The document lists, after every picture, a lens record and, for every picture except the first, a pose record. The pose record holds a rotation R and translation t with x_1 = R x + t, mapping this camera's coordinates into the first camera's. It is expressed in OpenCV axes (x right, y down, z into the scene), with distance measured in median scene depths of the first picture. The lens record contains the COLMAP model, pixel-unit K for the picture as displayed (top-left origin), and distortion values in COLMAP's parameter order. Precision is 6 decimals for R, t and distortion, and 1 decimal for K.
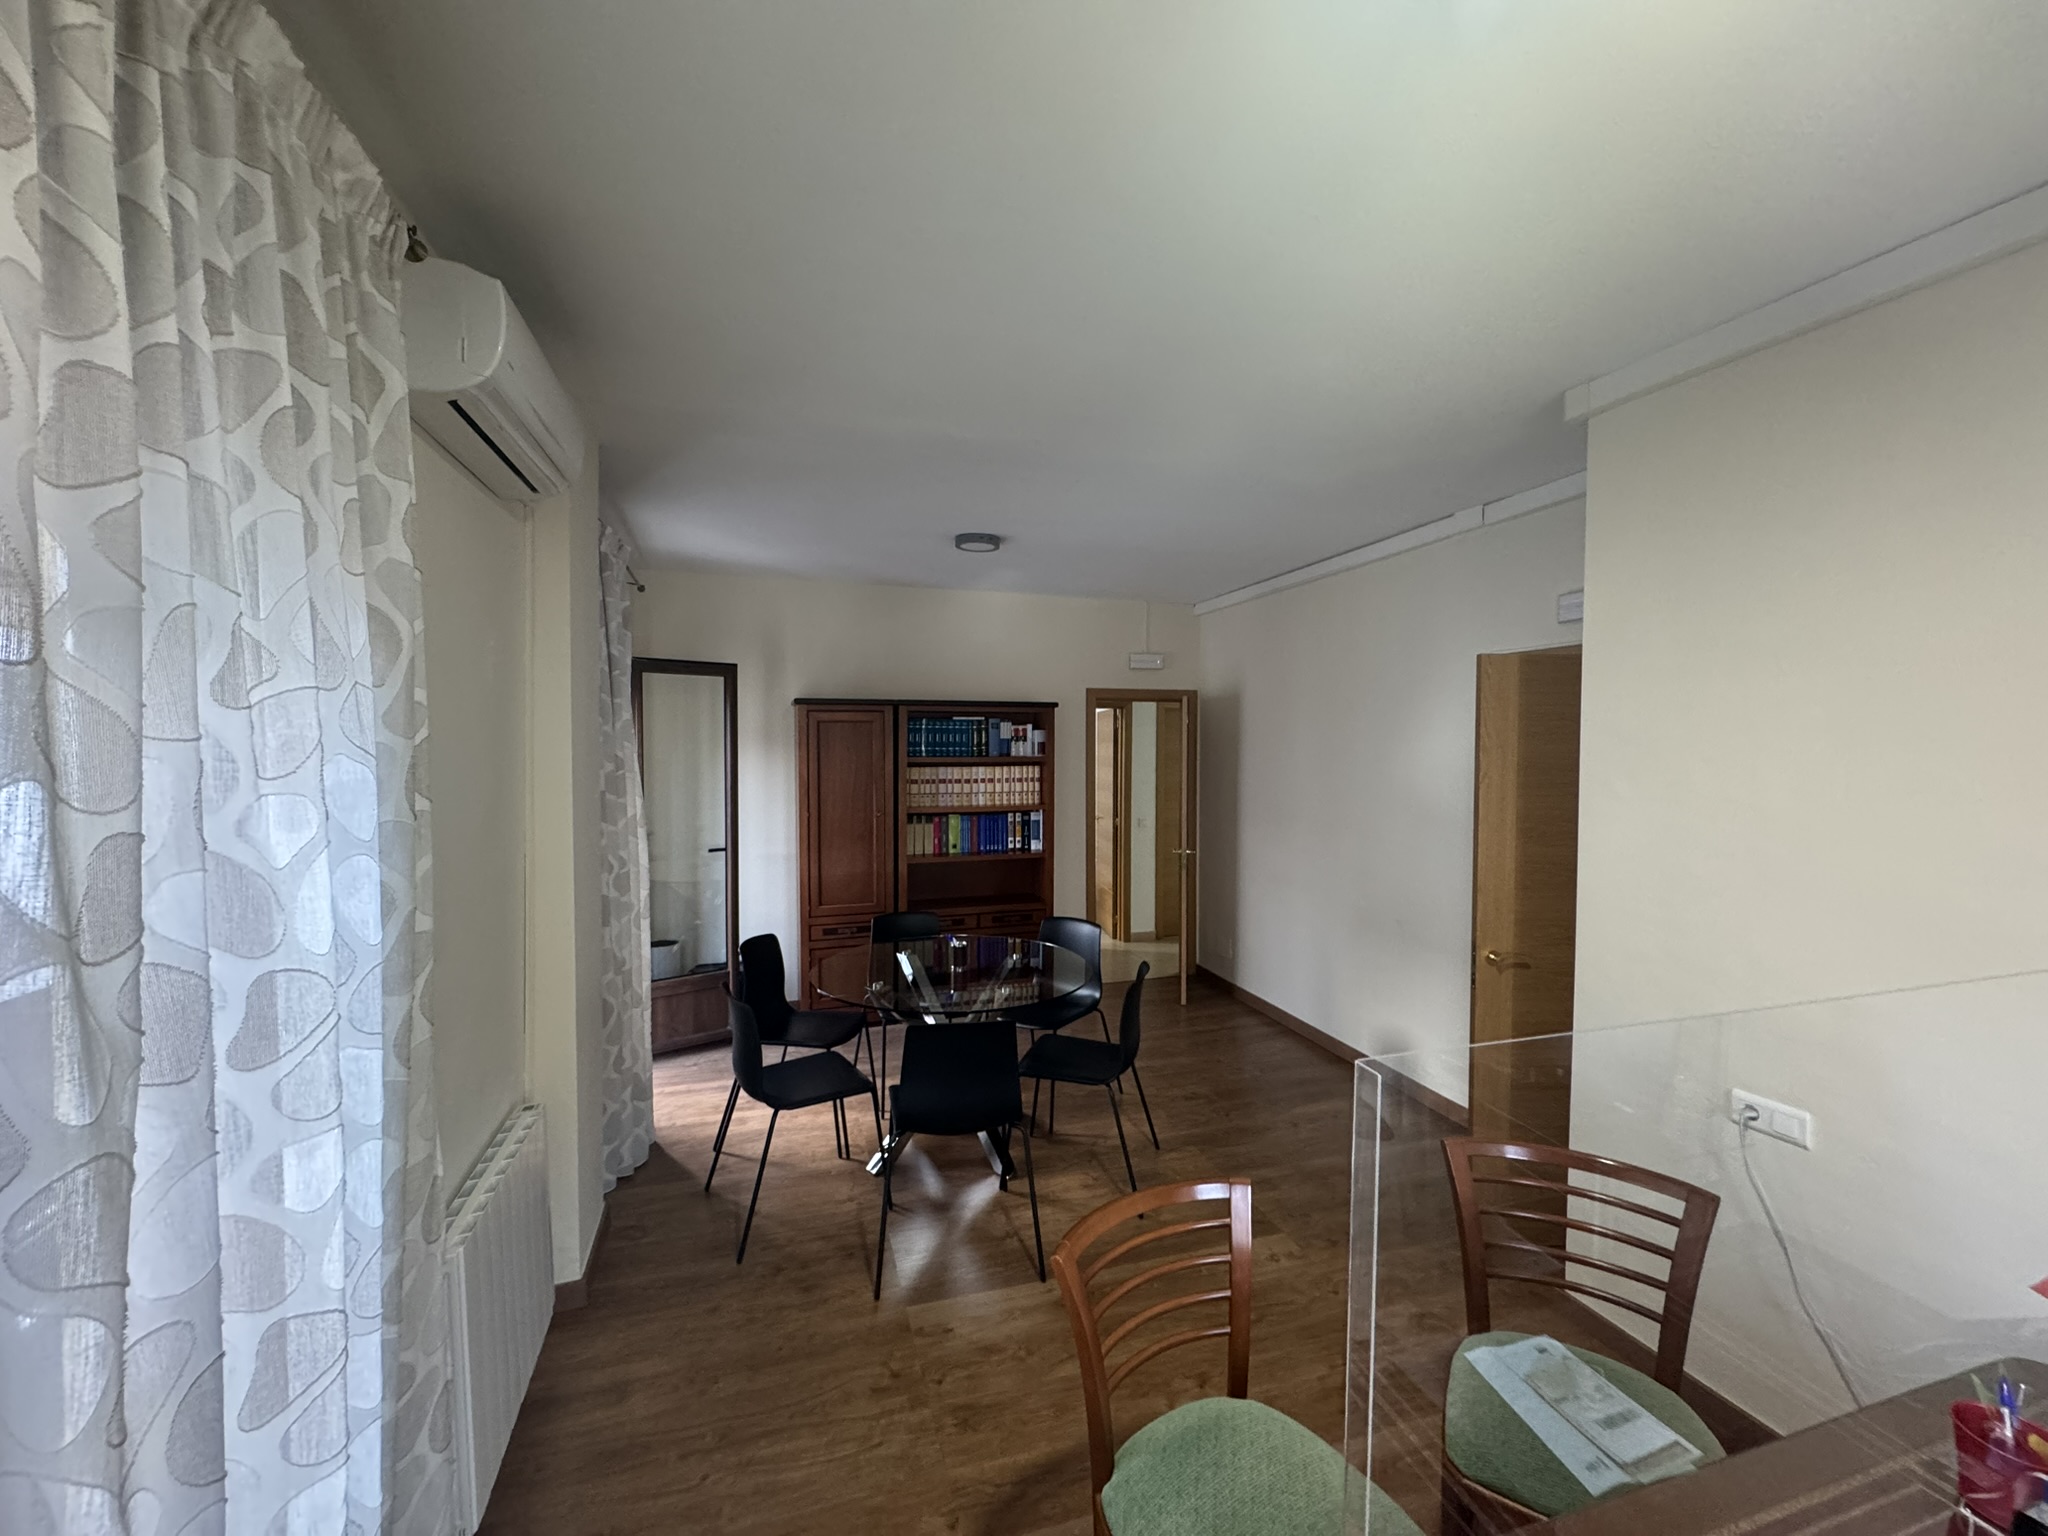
lens RADIAL K [[818.4, 0, 1021.5], [0, 818.4, 774.2], [0, 0, 1]] dist [-0.000184, -0.000113]
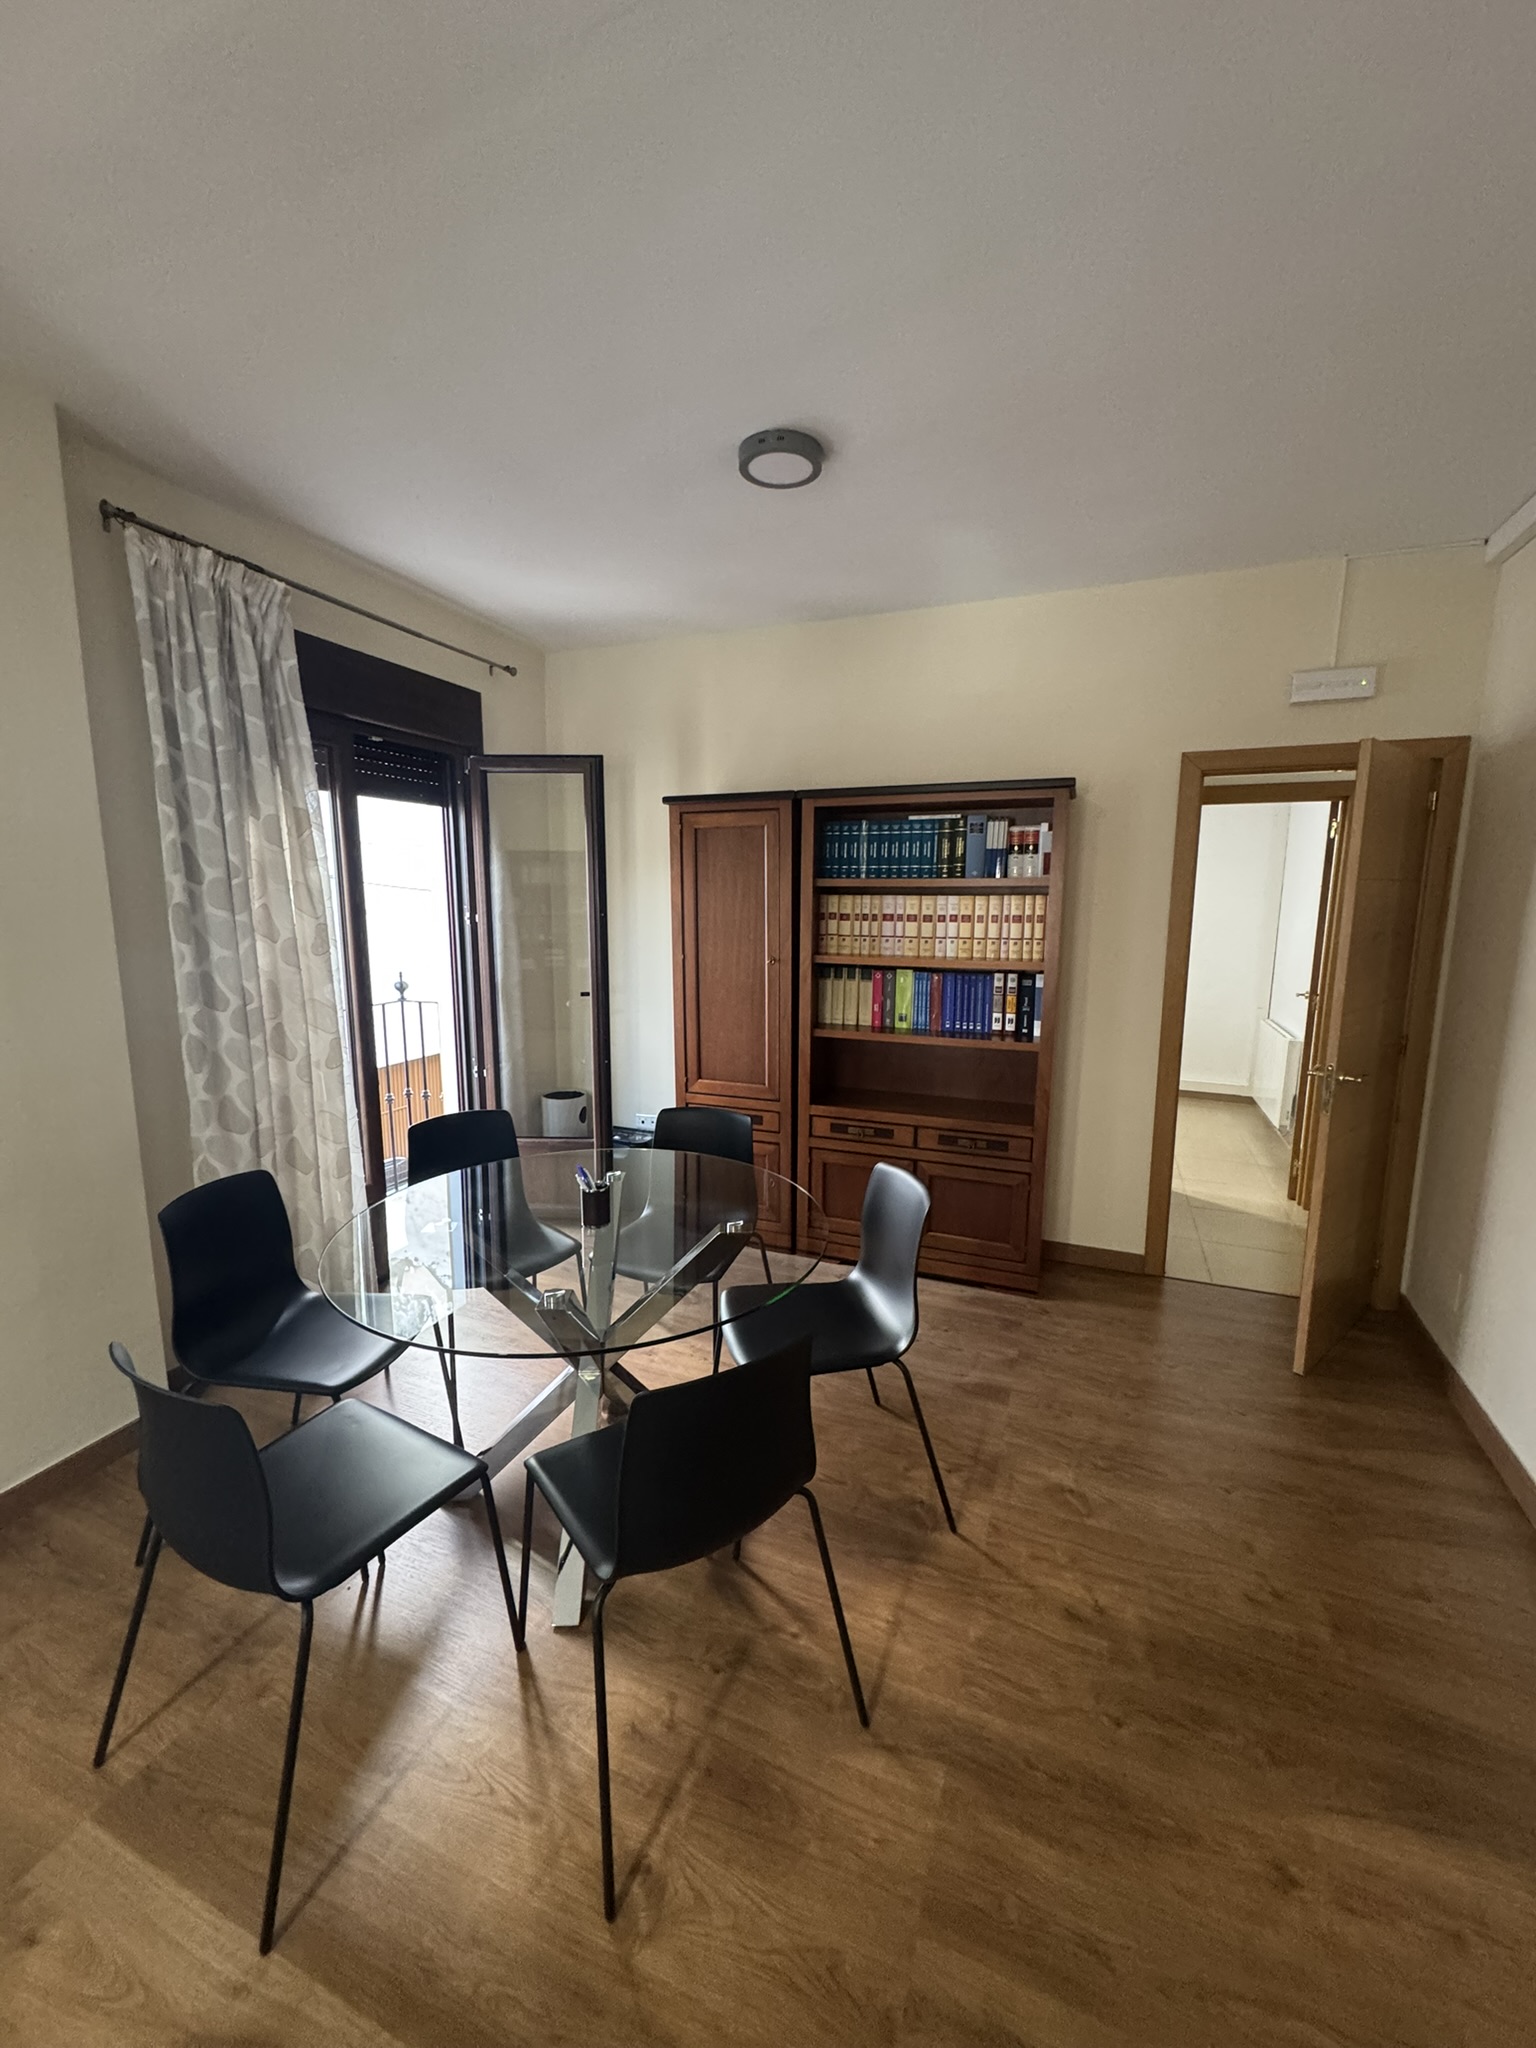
lens RADIAL K [[813.6, 0, 766.7], [0, 813.6, 1023.9], [0, 0, 1]] dist [-0.000983, 0.000470]
pose [[0.770916, 0.102923, -0.628567, 0.353757], [-0.025136, 0.991005, 0.131441, 0.014223], [0.636441, -0.085530, 0.766569, 0.627993]]
